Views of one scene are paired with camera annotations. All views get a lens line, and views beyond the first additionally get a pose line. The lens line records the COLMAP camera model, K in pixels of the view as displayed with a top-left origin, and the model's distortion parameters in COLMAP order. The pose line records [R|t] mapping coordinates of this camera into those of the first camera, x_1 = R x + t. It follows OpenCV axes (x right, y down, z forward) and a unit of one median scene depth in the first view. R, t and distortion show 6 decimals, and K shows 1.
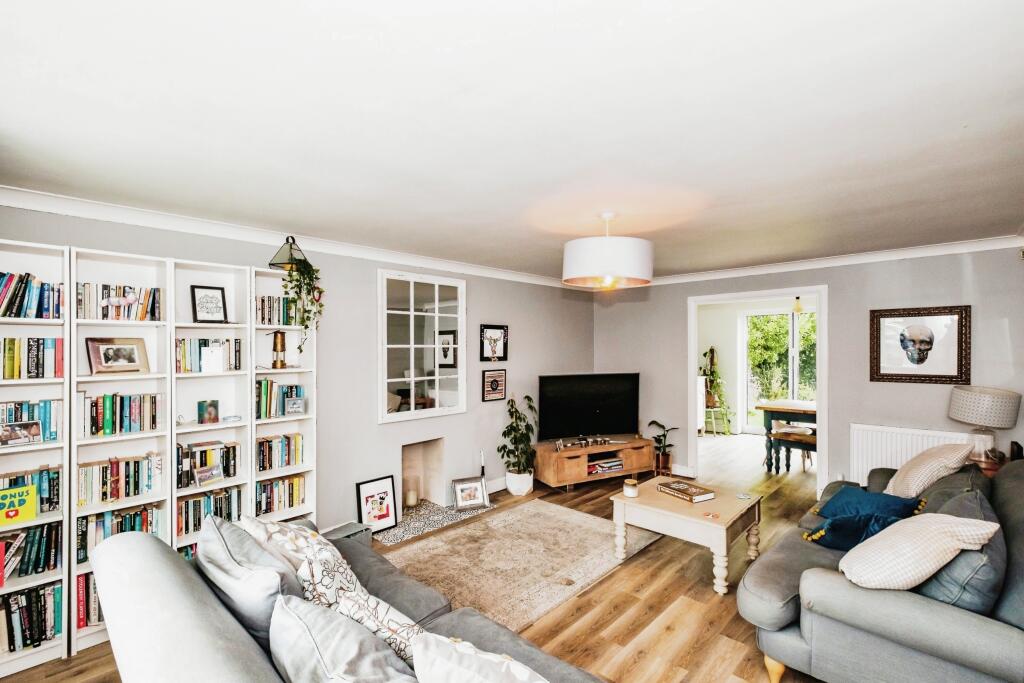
lens RADIAL K [[456.4, 0, 506.6], [0, 456.4, 343.5], [0, 0, 1]] dist [0.002338, 0.000098]
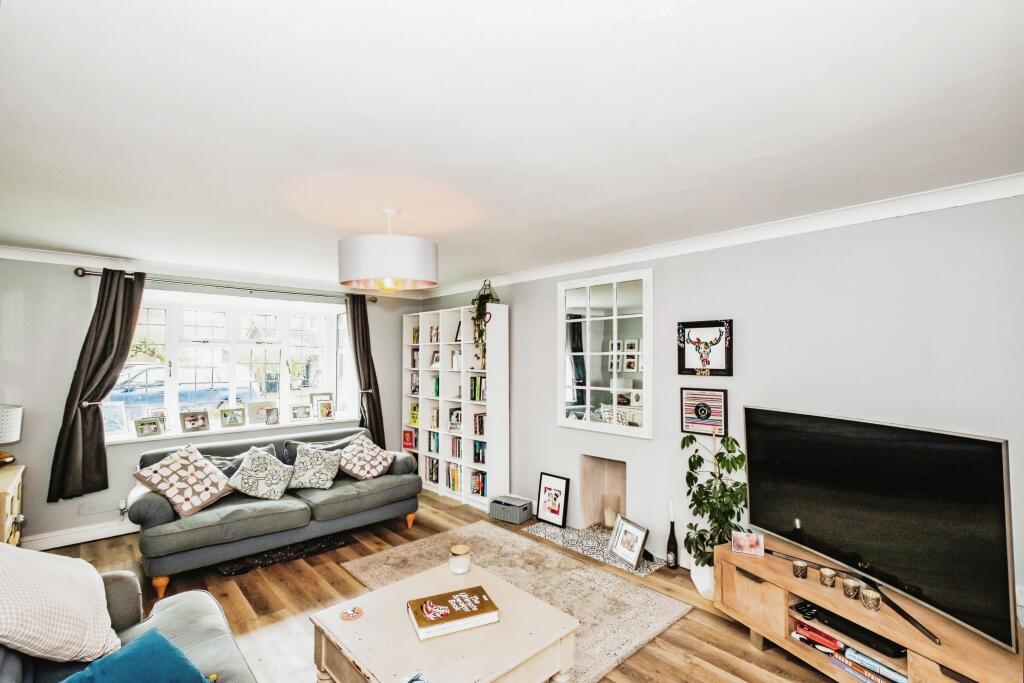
lens RADIAL K [[456.4, 0, 506.5], [0, 456.4, 345.3], [0, 0, 1]] dist [0.002338, 0.000098]
pose [[-0.045323, -0.023375, -0.998699, 0.692273], [0.005329, 0.999706, -0.023640, 0.009743], [0.998958, -0.006394, -0.045185, 0.794886]]
